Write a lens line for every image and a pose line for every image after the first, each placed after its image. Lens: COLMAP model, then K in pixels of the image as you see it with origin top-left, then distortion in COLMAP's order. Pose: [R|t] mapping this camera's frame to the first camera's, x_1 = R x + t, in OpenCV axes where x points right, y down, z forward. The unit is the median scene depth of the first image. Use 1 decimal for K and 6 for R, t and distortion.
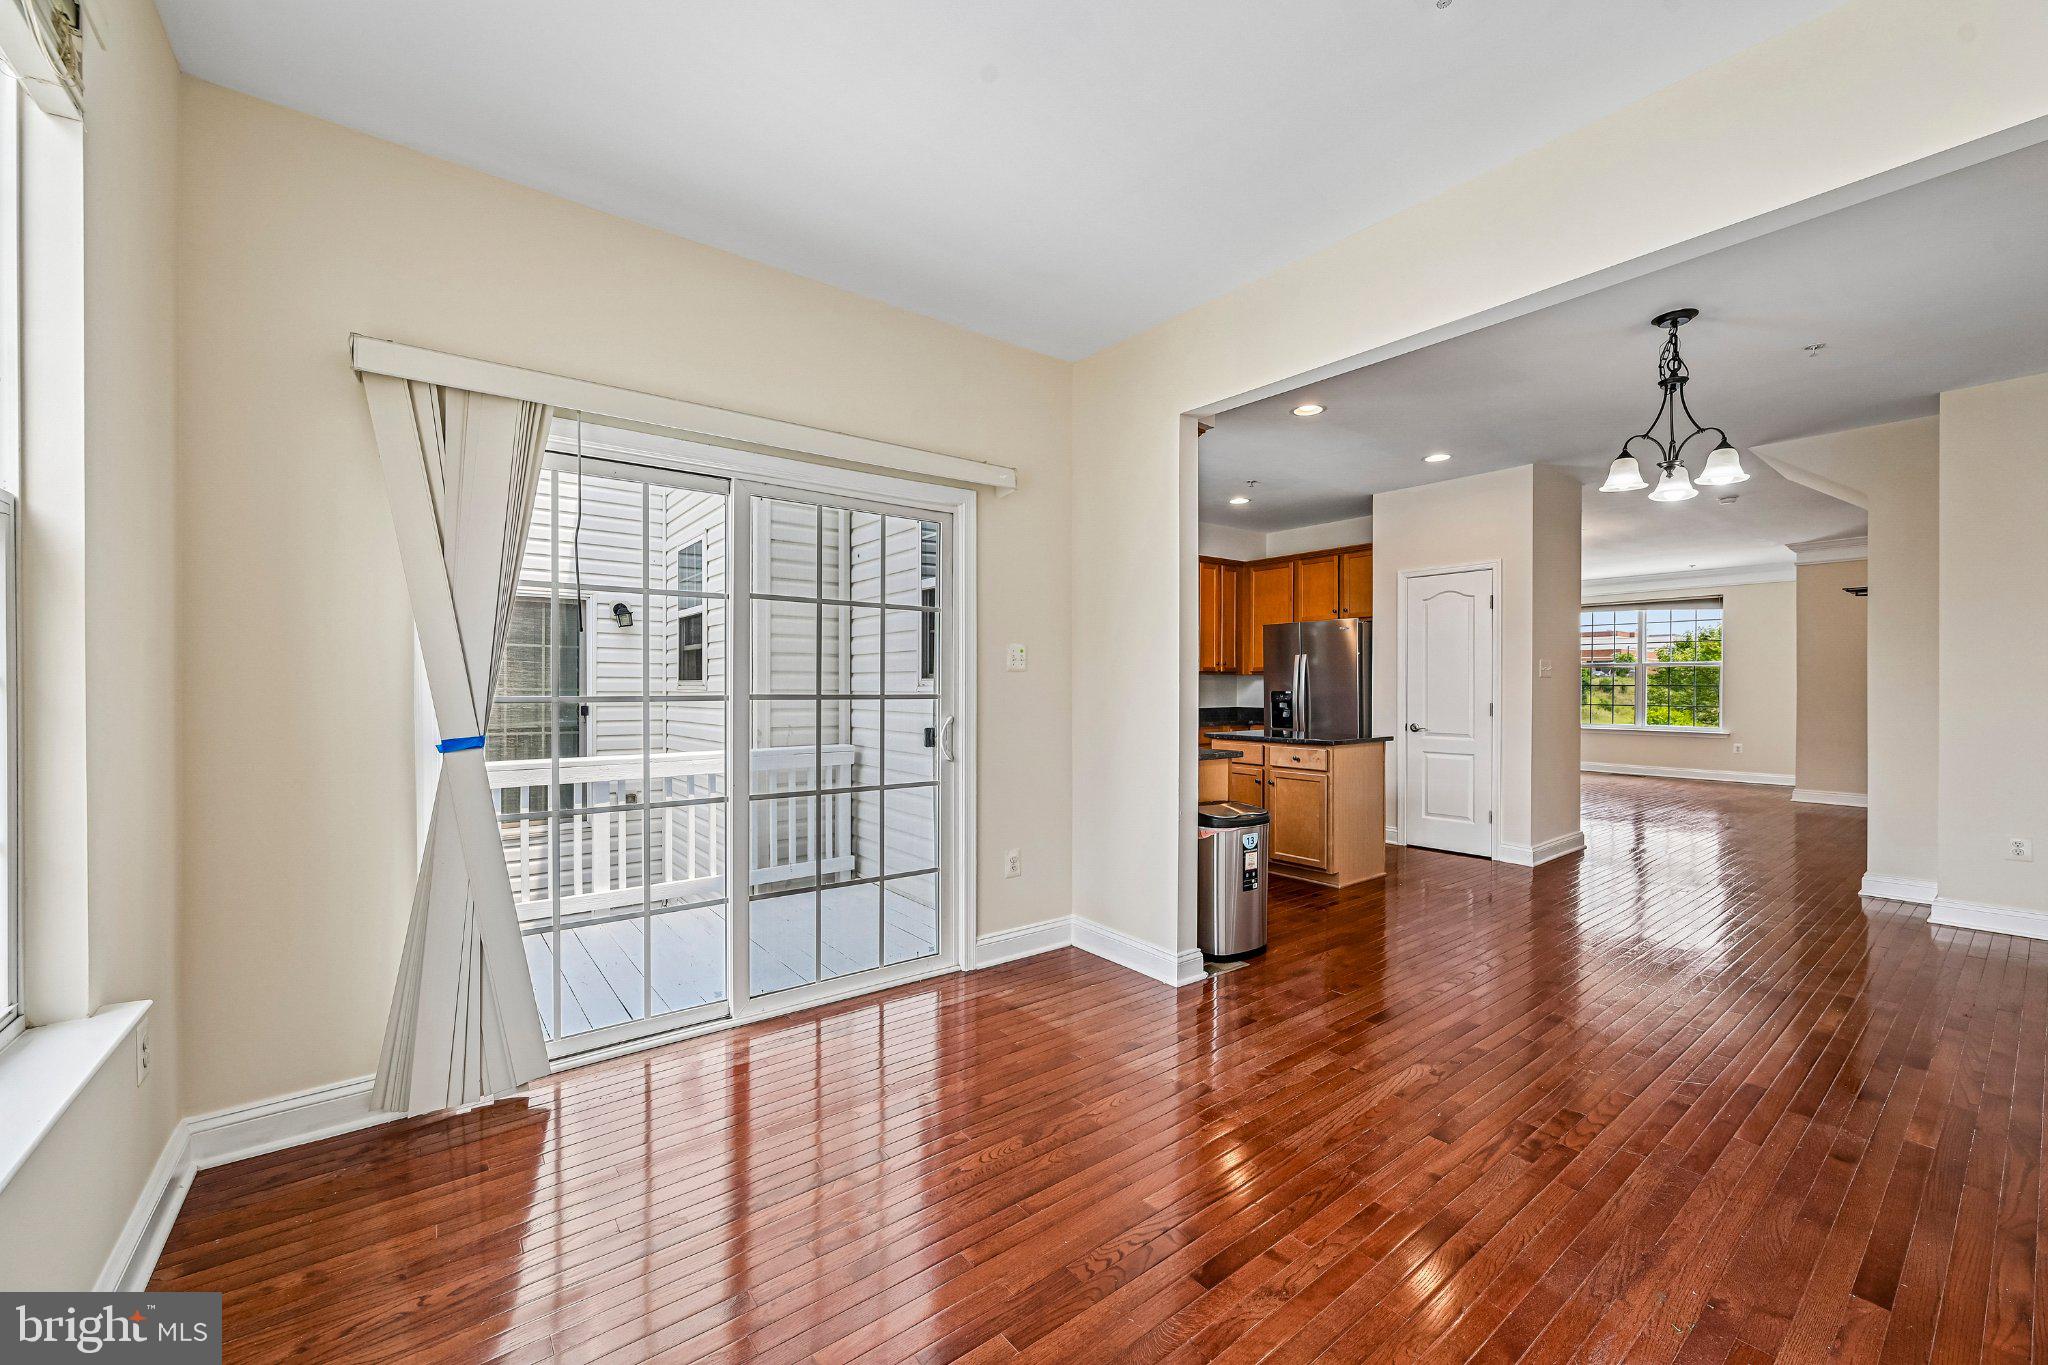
lens RADIAL K [[802.5, 0, 1039.3], [0, 802.5, 693.1], [0, 0, 1]] dist [0.010620, -0.000086]
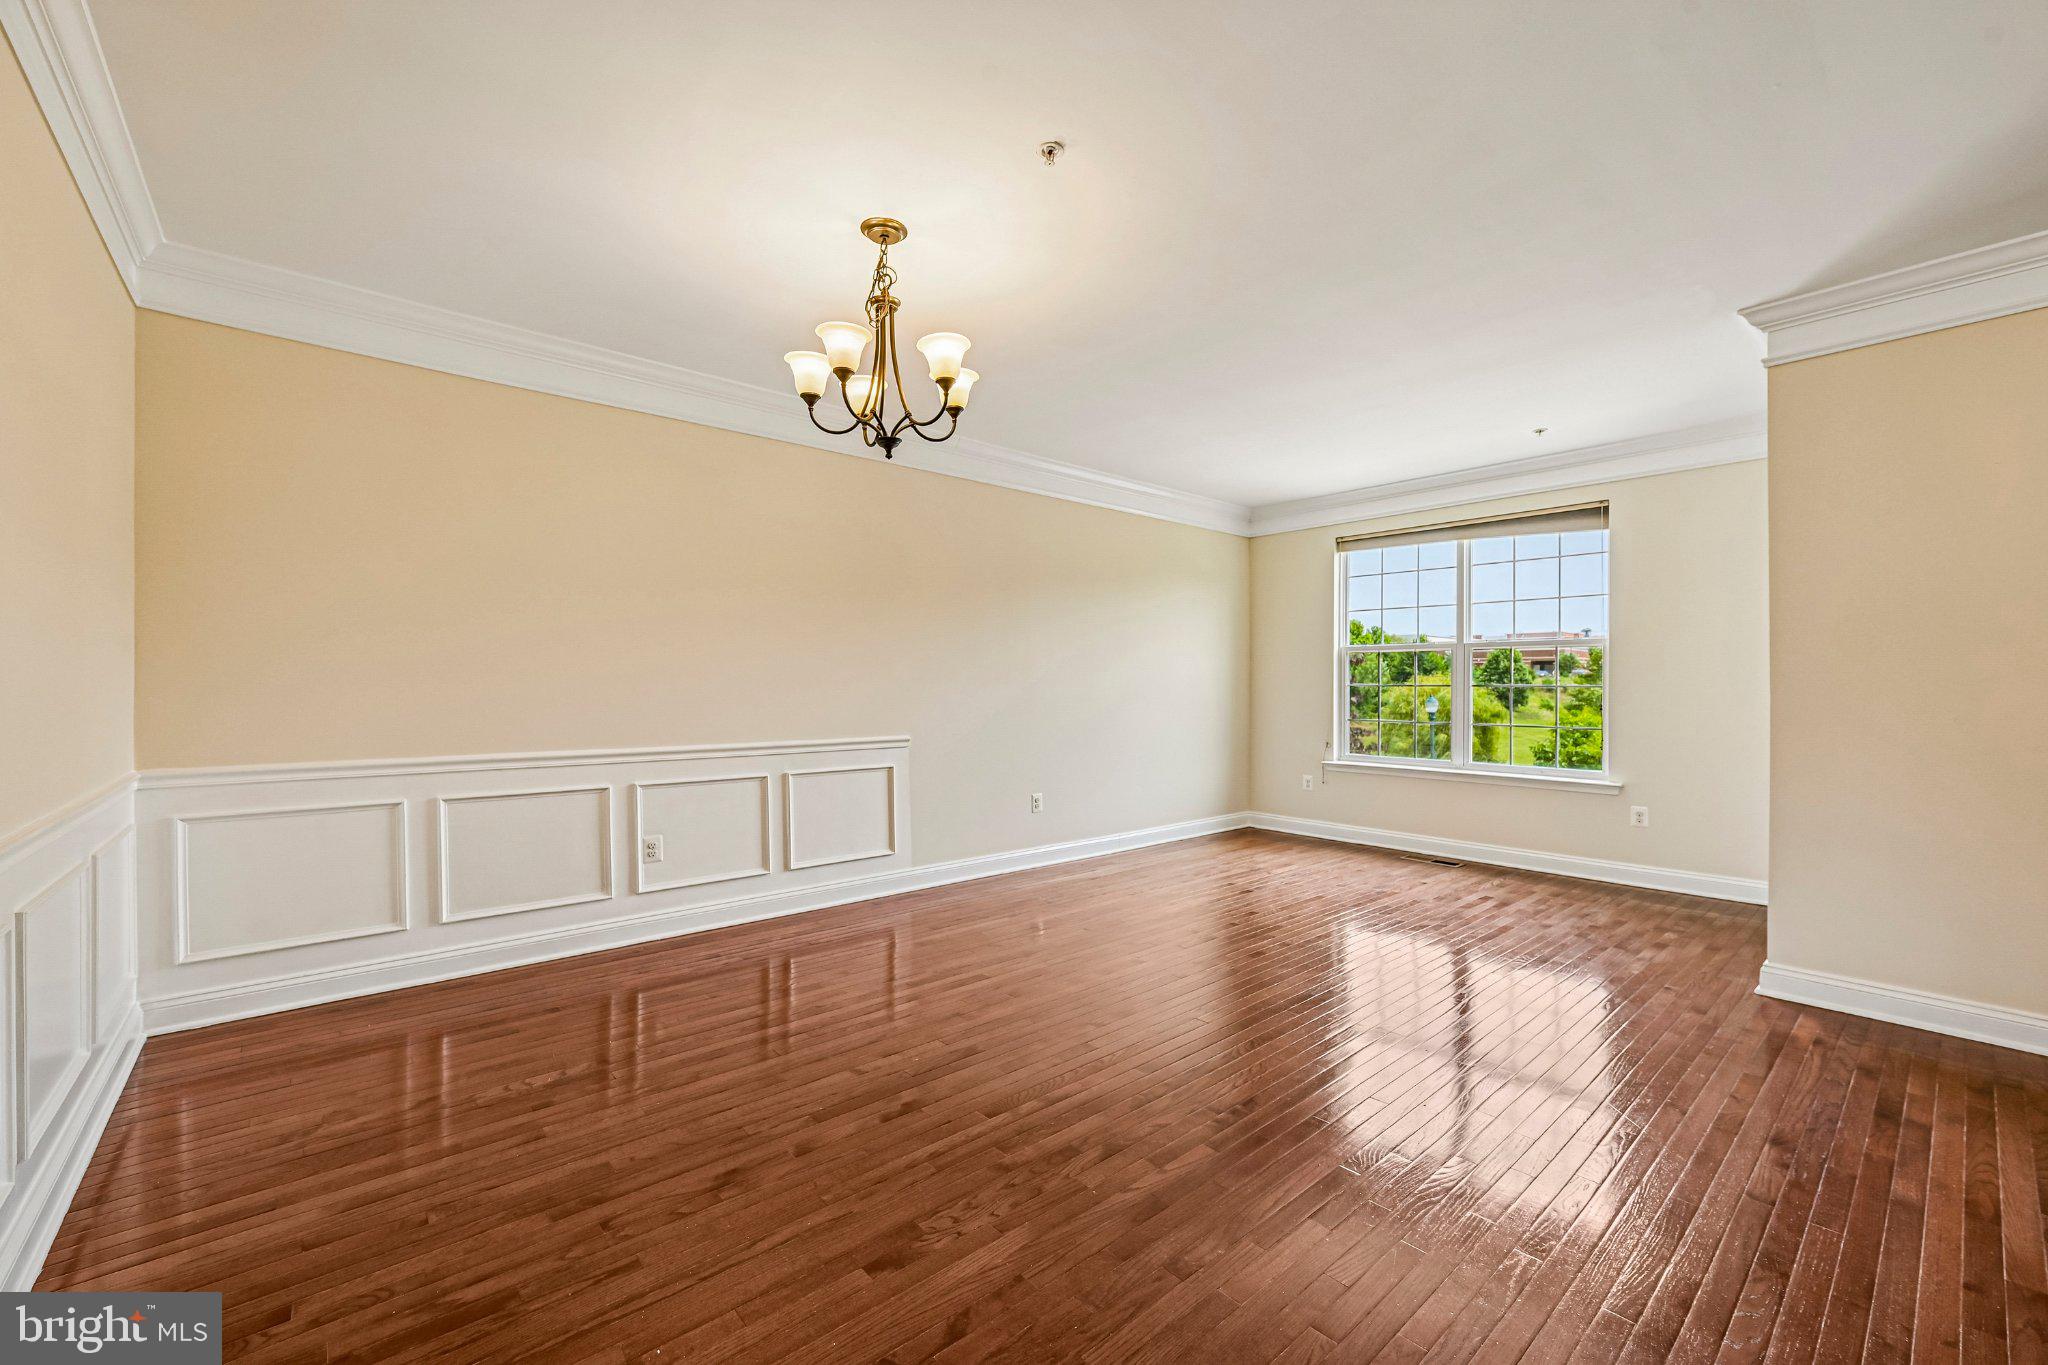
lens RADIAL K [[796.3, 0, 1014.8], [0, 796.3, 689.7], [0, 0, 1]] dist [0.000887, 0.000003]
pose [[0.999912, 0.002888, 0.012952, 0.588957], [-0.002844, 0.999990, -0.003374, -0.006442], [-0.012961, 0.003336, 0.999910, 0.642989]]
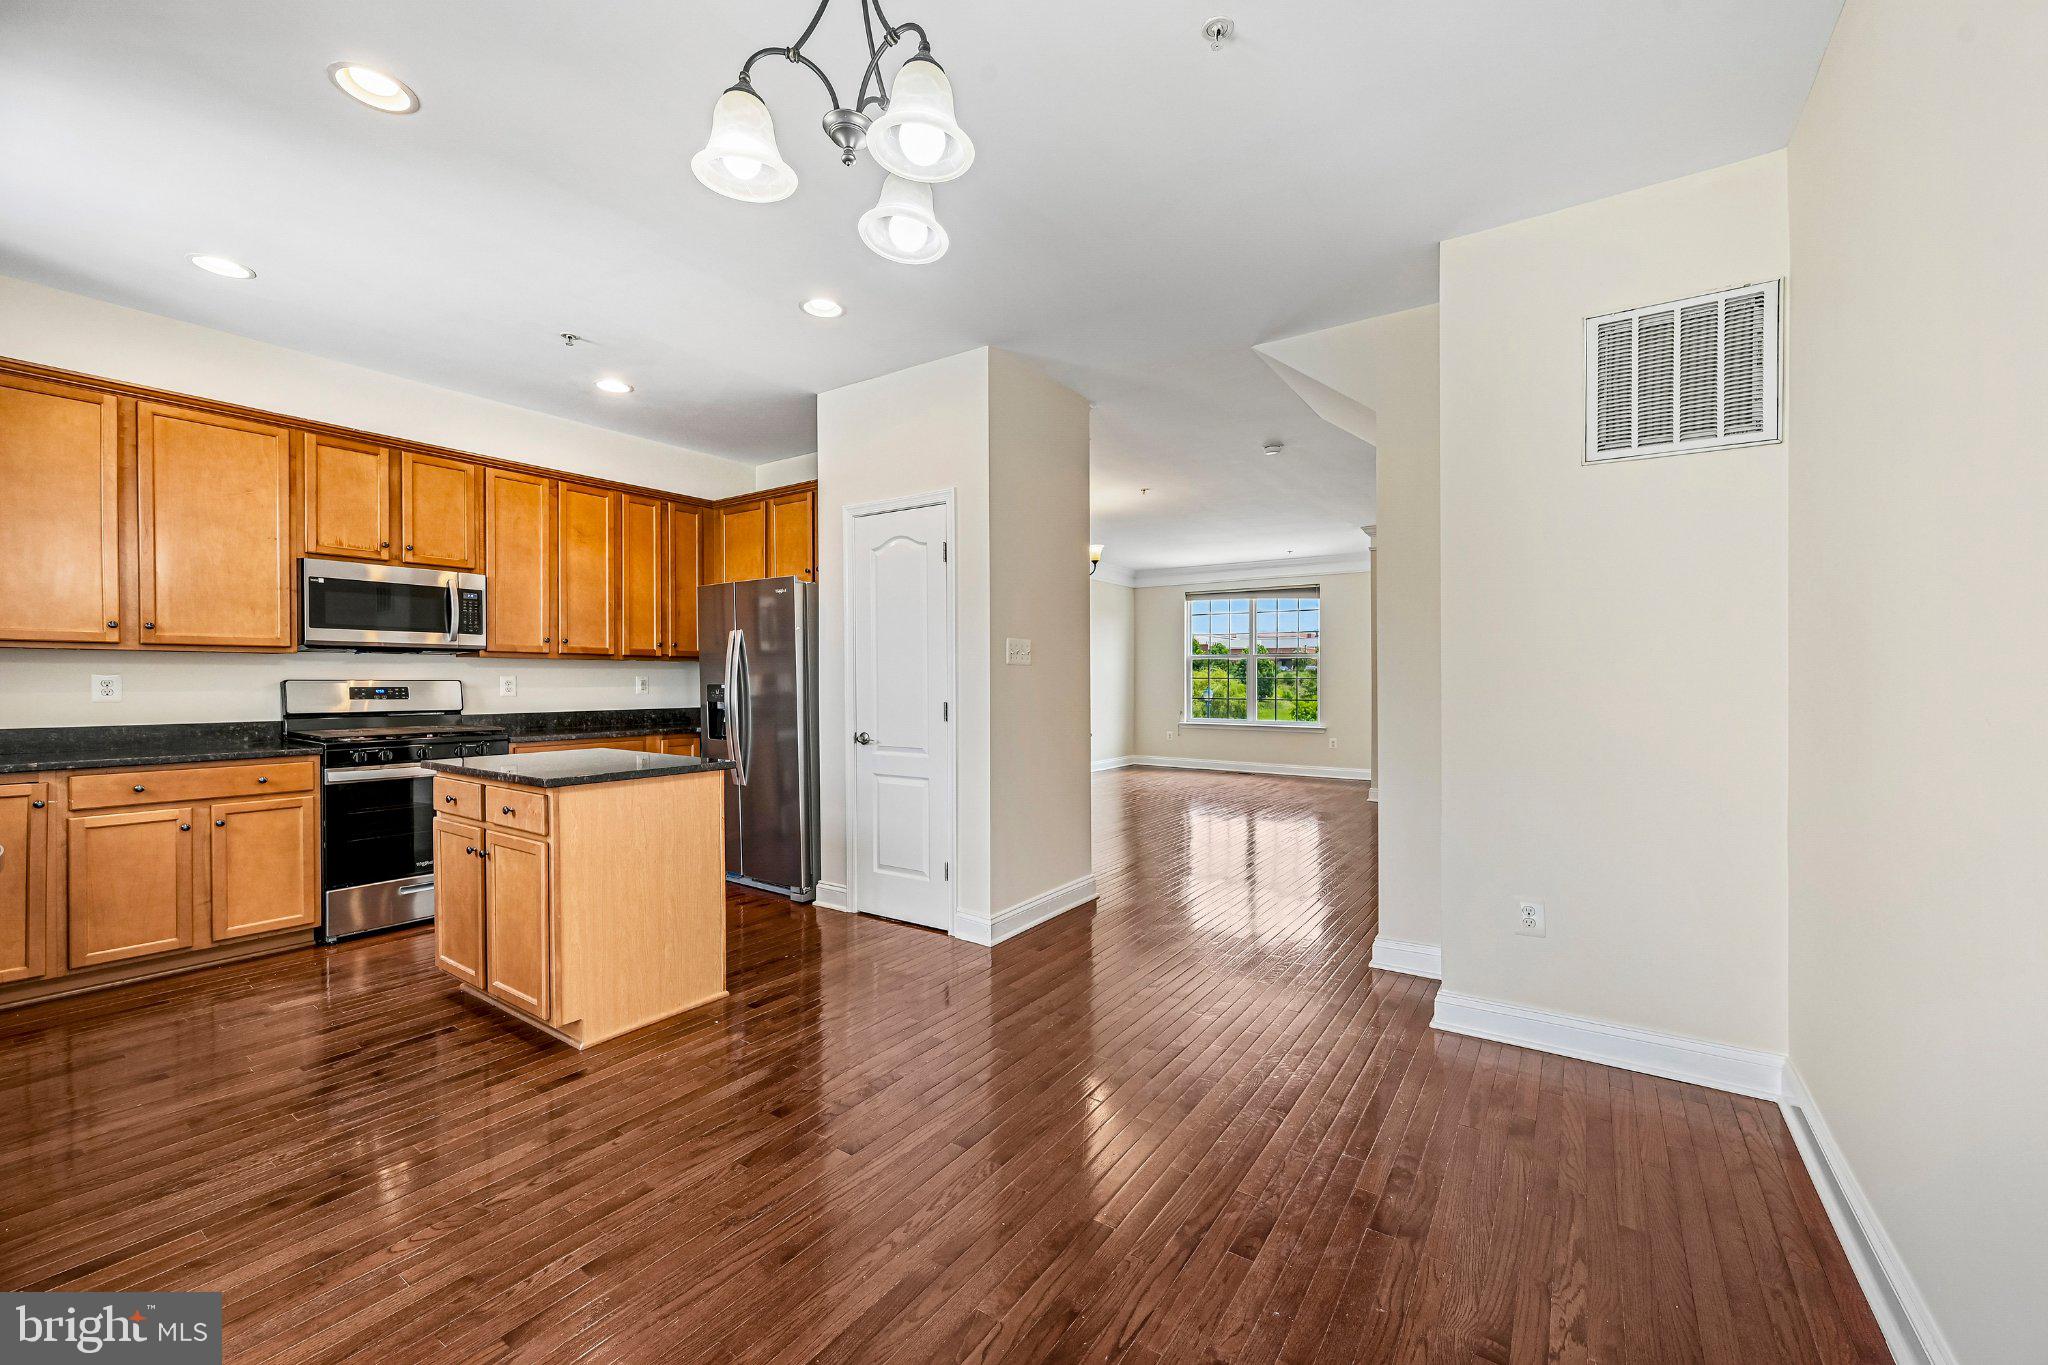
lens RADIAL K [[799.3, 0, 1024.0], [0, 799.3, 682.5], [0, 0, 1]] dist [0.000875, 0.000067]
pose [[0.959698, 0.001869, 0.281028, 0.294110], [-0.000782, 0.999992, -0.003982, -0.001209], [-0.281033, 0.003602, 0.959691, 0.230262]]
